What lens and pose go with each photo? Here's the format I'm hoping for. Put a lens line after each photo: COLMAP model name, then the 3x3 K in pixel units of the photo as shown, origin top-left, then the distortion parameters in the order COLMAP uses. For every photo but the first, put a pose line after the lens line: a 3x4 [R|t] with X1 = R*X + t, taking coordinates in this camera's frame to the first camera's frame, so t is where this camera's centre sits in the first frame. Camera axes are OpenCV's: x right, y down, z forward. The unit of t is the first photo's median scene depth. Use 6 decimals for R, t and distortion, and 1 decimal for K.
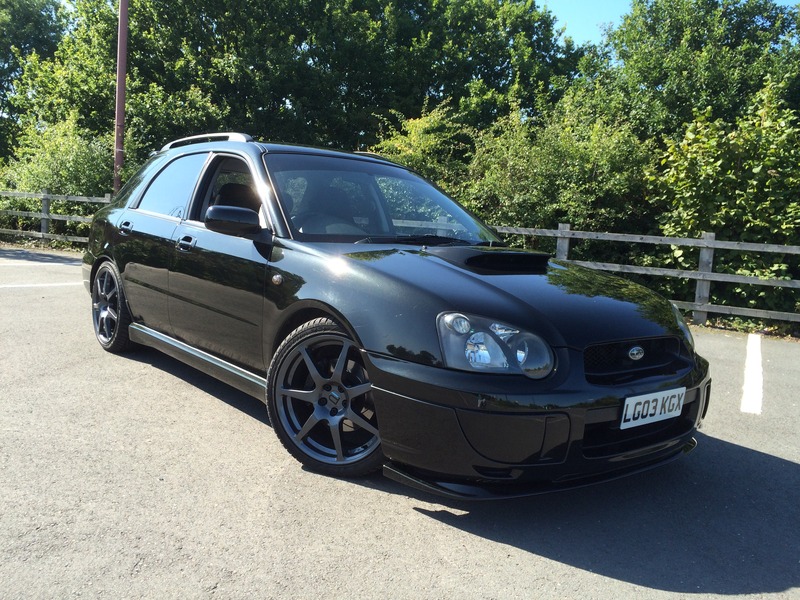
lens RADIAL K [[695.1, 0, 400.5], [0, 695.1, 282.8], [0, 0, 1]] dist [0.064355, -0.100187]
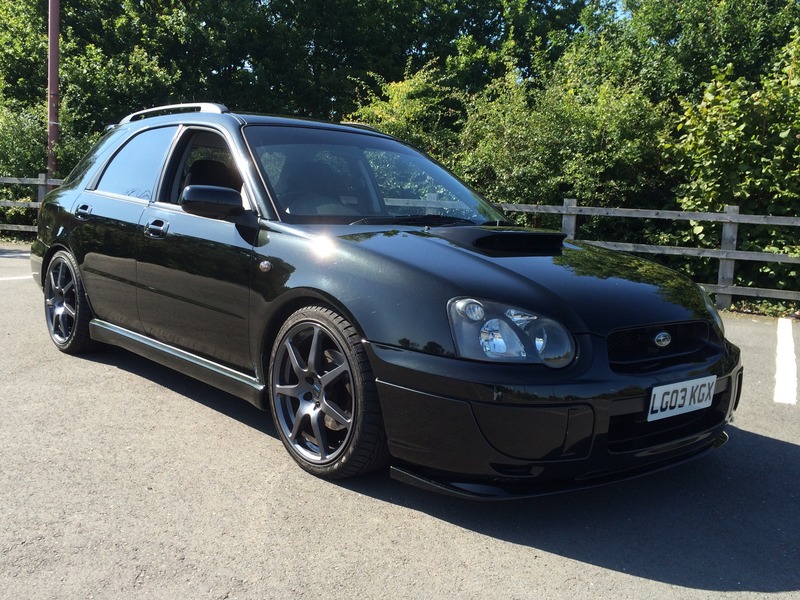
lens RADIAL K [[802.1, 0, 400.0], [0, 802.1, 278.9], [0, 0, 1]] dist [0.063415, -0.095490]
pose [[0.999396, -0.021490, 0.027326, -0.011908], [0.021208, 0.999719, 0.010572, 0.001487], [-0.027545, -0.009987, 0.999571, -0.015593]]
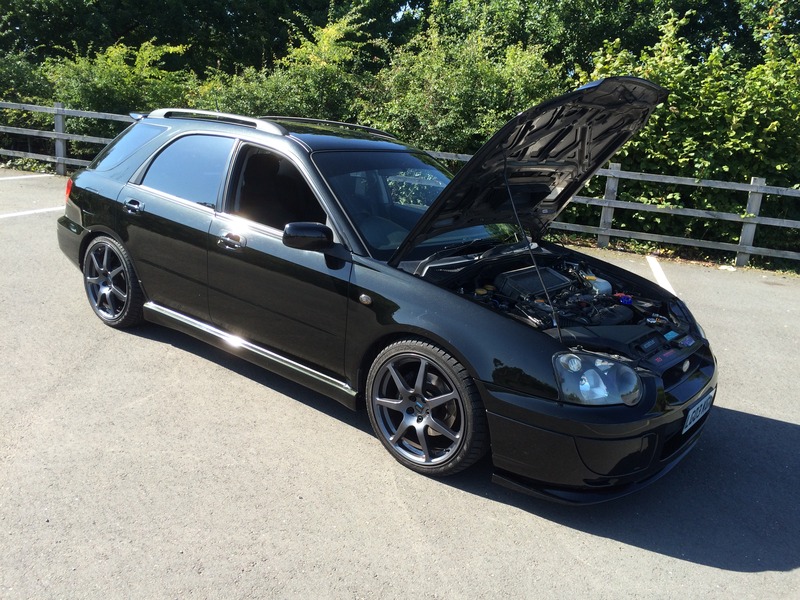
lens RADIAL K [[695.1, 0, 400.5], [0, 695.1, 282.8], [0, 0, 1]] dist [0.064355, -0.100187]
pose [[0.978455, -0.030148, 0.204249, -0.119923], [-0.005485, 0.985136, 0.171687, -0.074789], [-0.206389, -0.169109, 0.963746, -0.015500]]
